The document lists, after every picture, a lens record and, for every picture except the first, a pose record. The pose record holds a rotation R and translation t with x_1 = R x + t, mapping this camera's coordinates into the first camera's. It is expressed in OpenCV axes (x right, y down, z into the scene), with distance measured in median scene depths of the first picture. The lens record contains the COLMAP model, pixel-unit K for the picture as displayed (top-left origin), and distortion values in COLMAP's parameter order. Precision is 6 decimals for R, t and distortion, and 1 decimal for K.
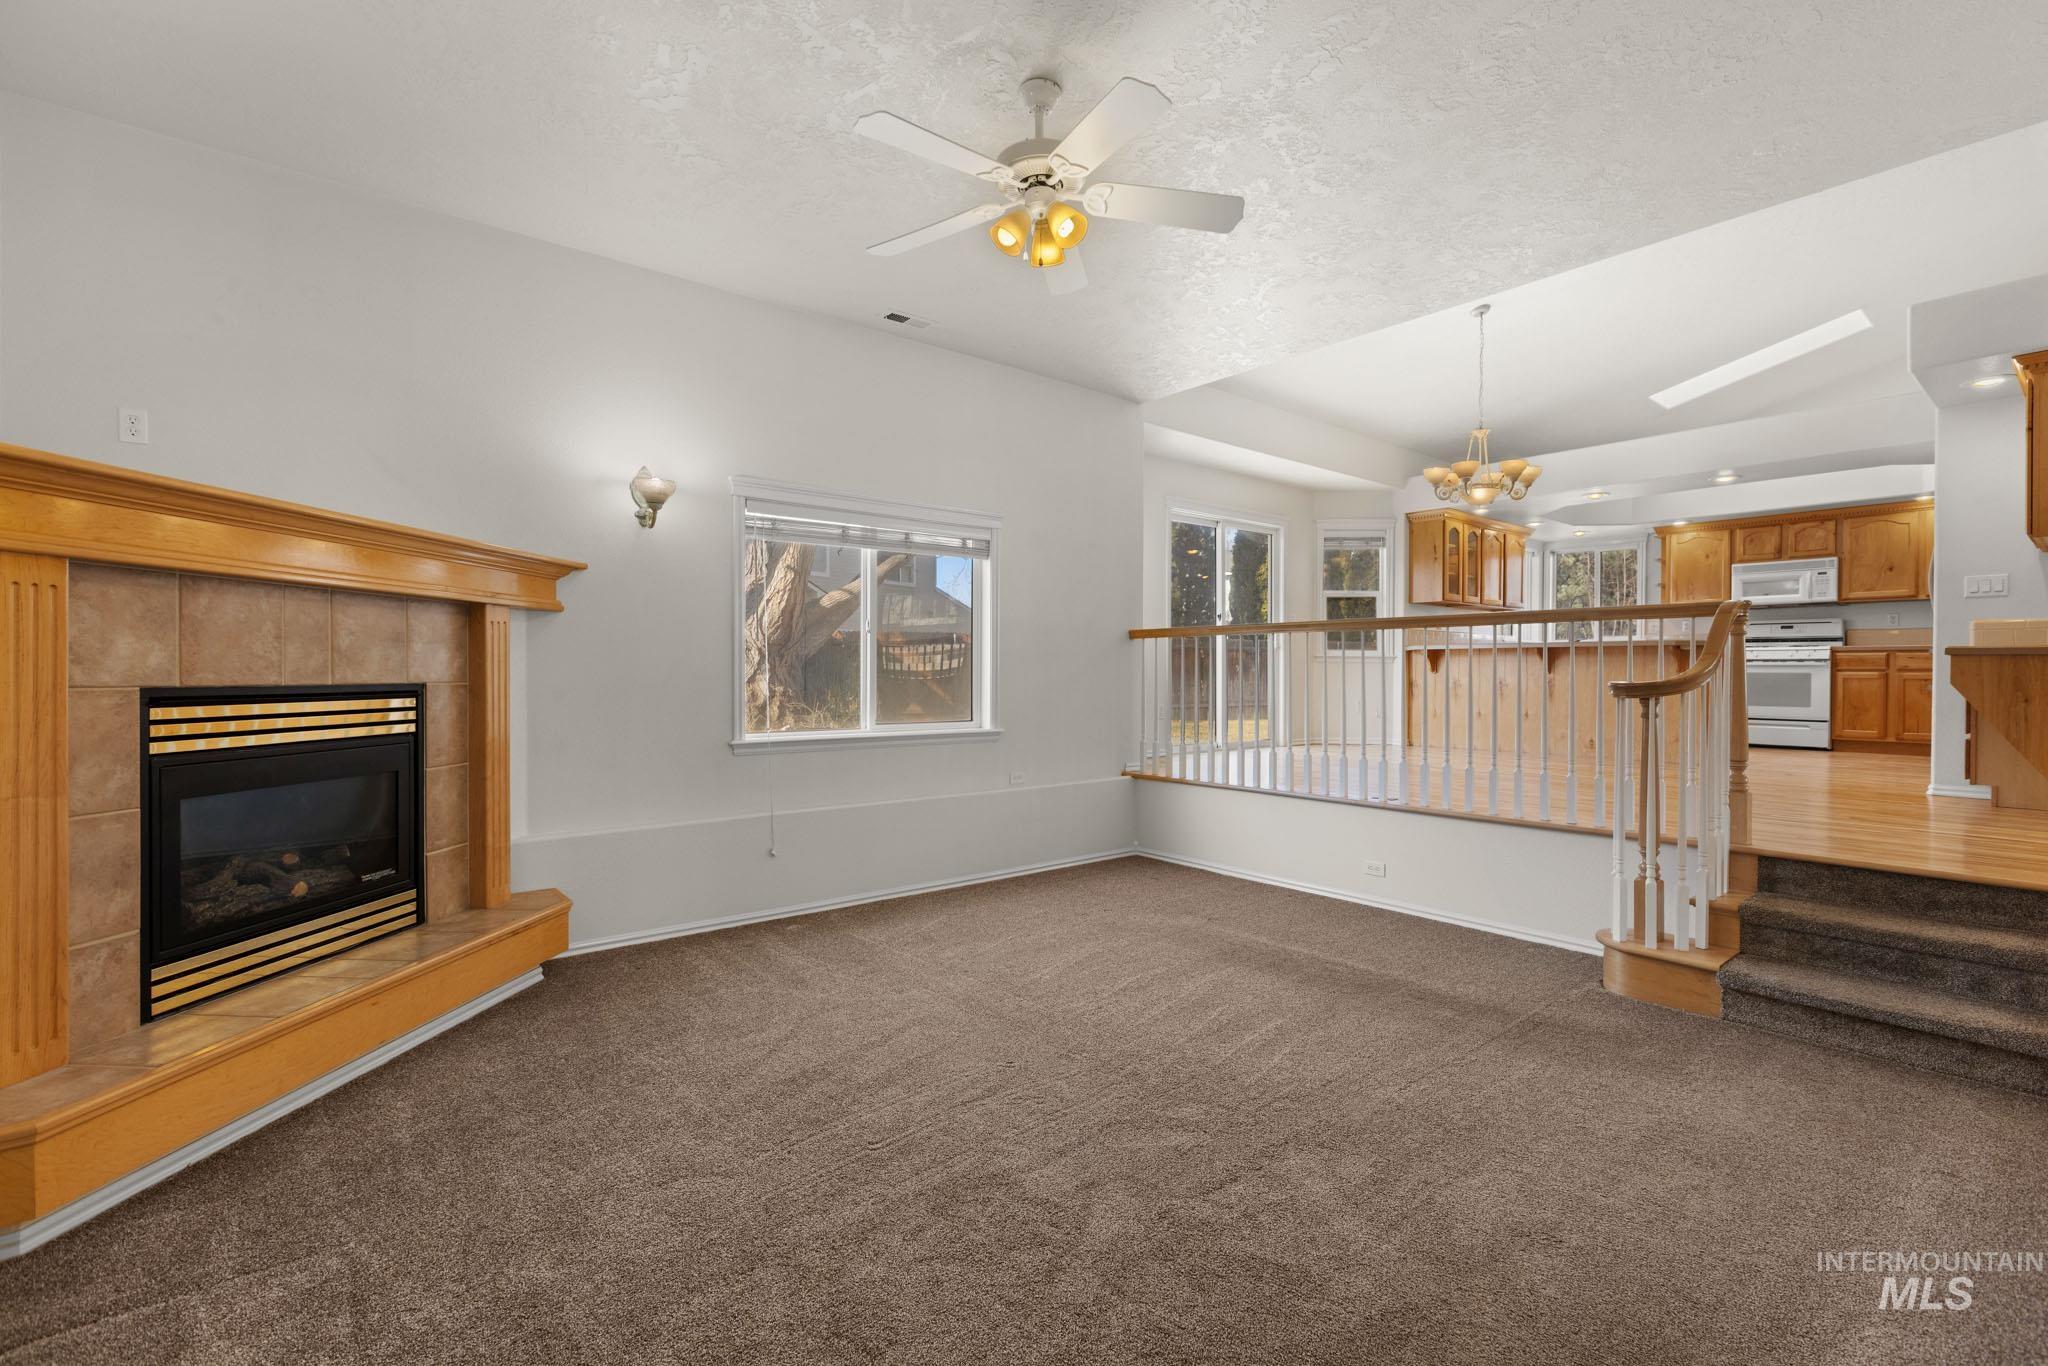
lens RADIAL K [[912.9, 0, 1027.7], [0, 912.9, 674.7], [0, 0, 1]] dist [0.000397, -0.000716]
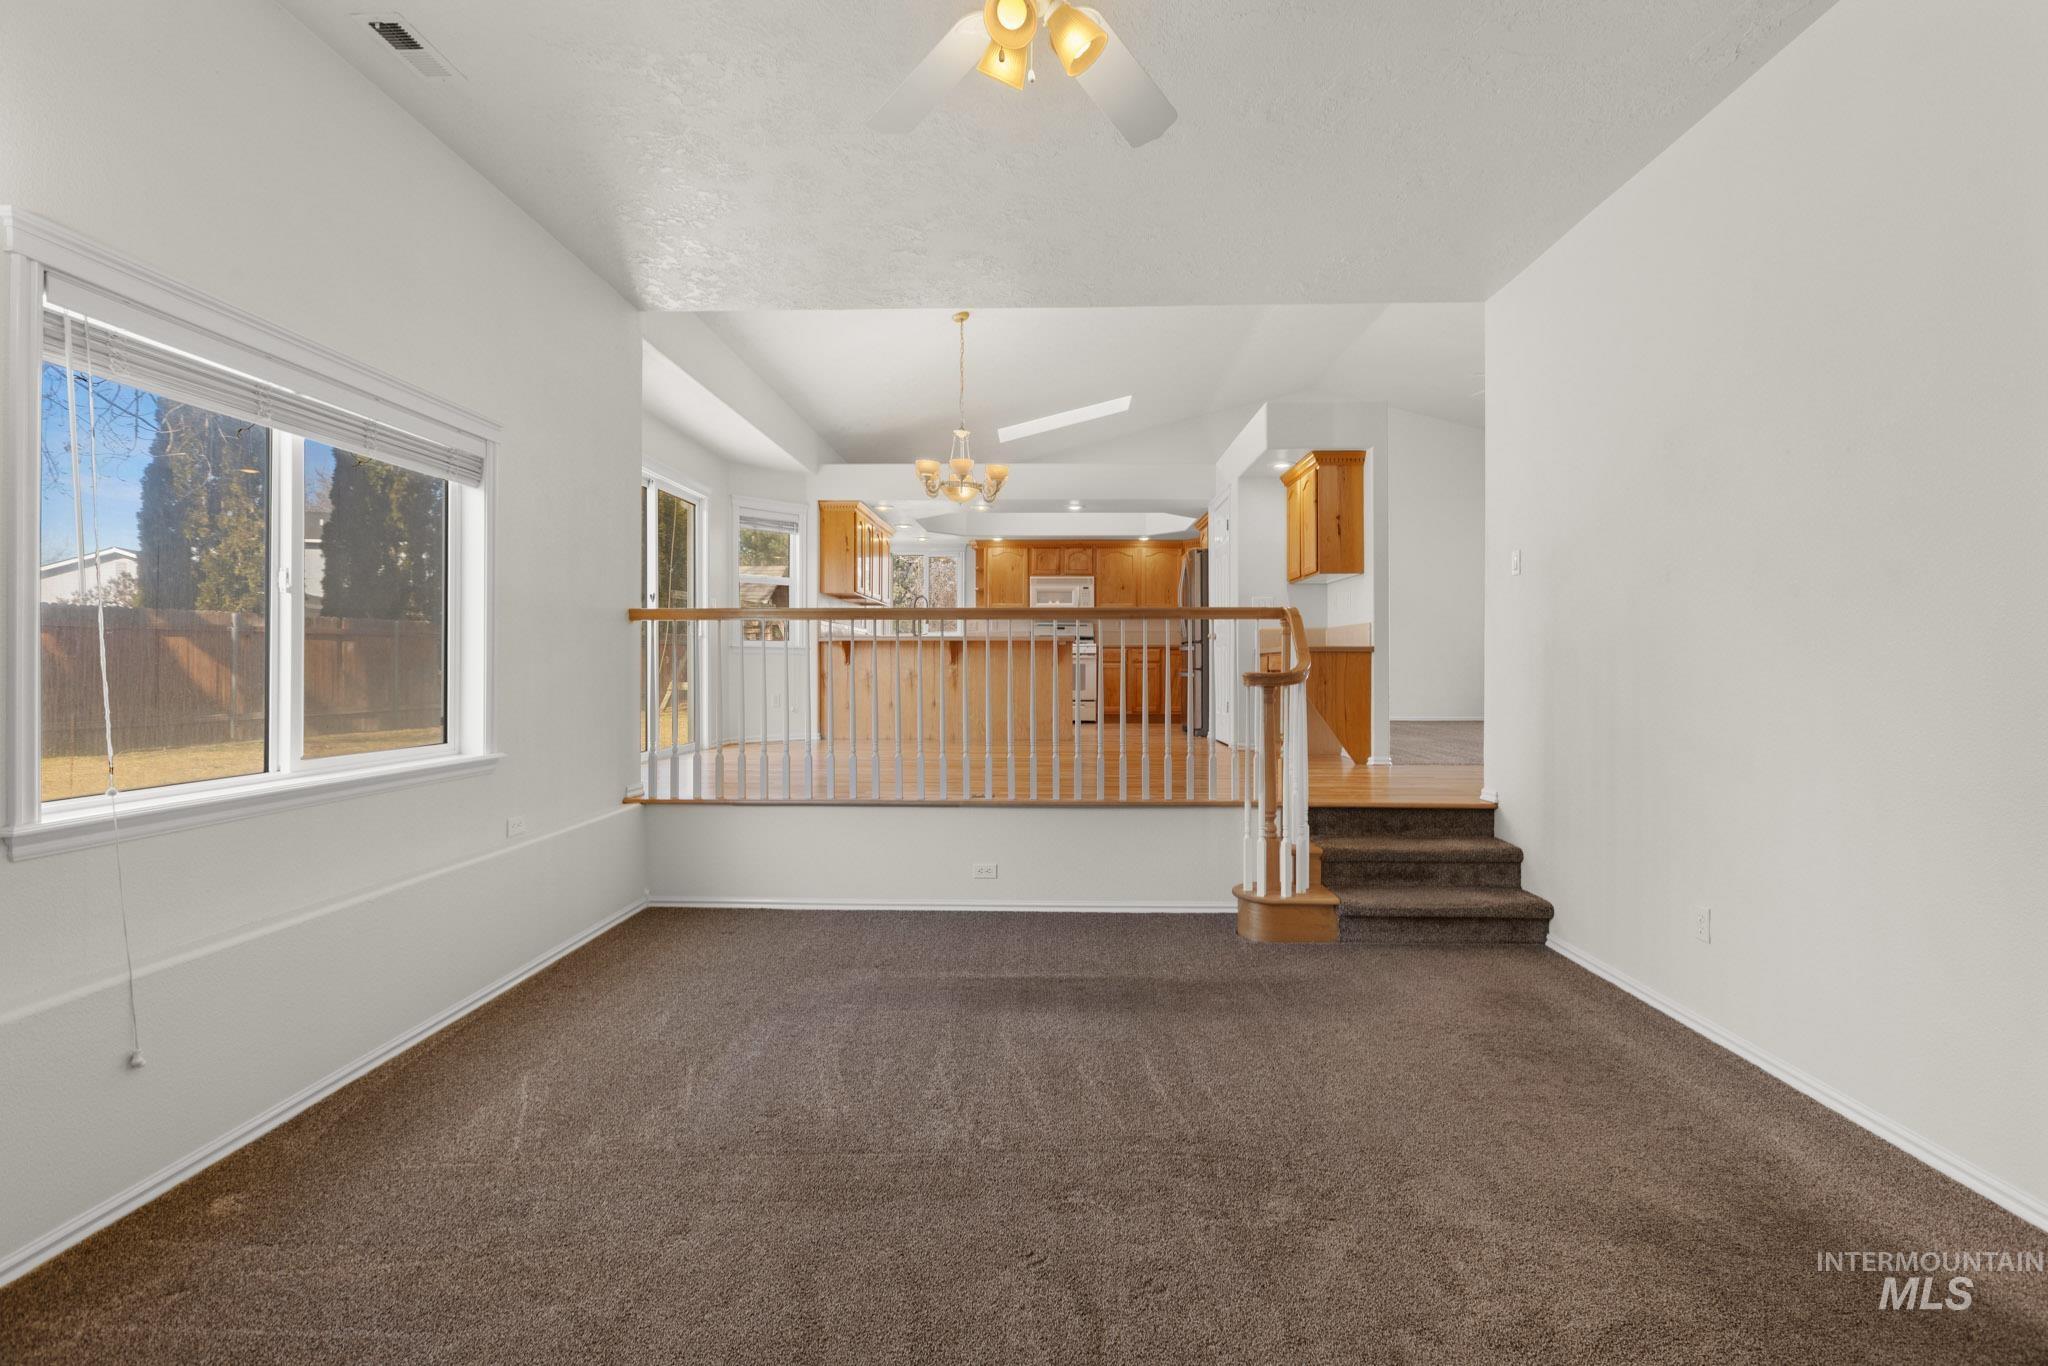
lens RADIAL K [[912.9, 0, 1035.6], [0, 912.9, 663.4], [0, 0, 1]] dist [0.000397, -0.000716]
pose [[0.653807, -0.001587, 0.756660, -0.271597], [0.003190, 0.999995, -0.000659, -0.002915], [-0.756655, 0.002845, 0.653808, 0.293794]]
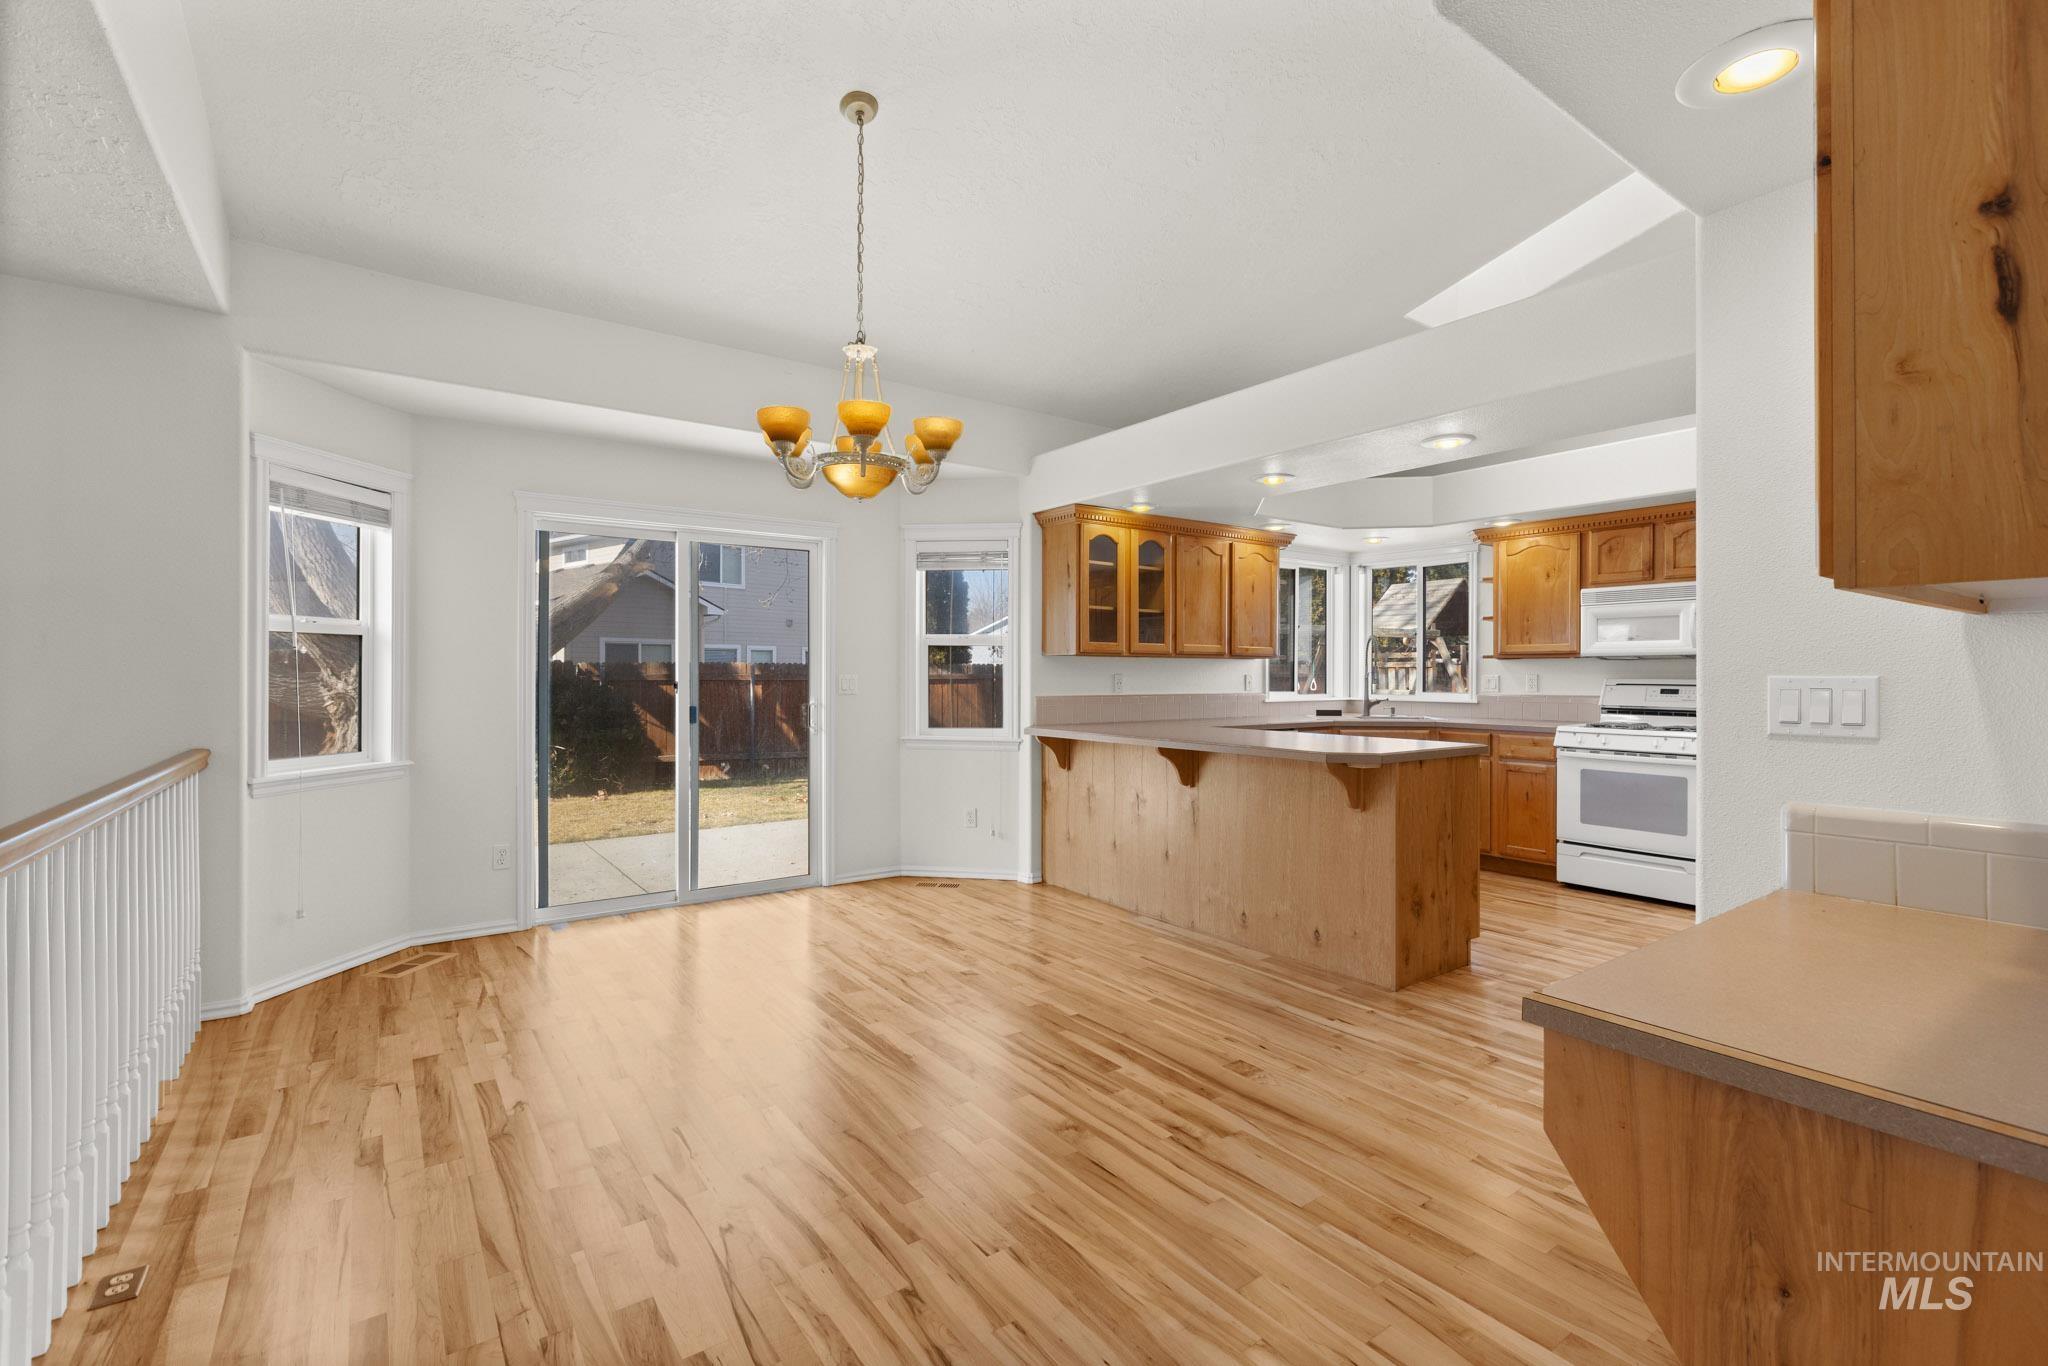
lens RADIAL K [[912.9, 0, 1037.3], [0, 912.9, 672.9], [0, 0, 1]] dist [0.000397, -0.000716]
pose [[0.998485, -0.003641, -0.054897, 0.709987], [0.003374, 0.999982, -0.004957, -0.100969], [0.054914, 0.004764, 0.998480, 0.584580]]
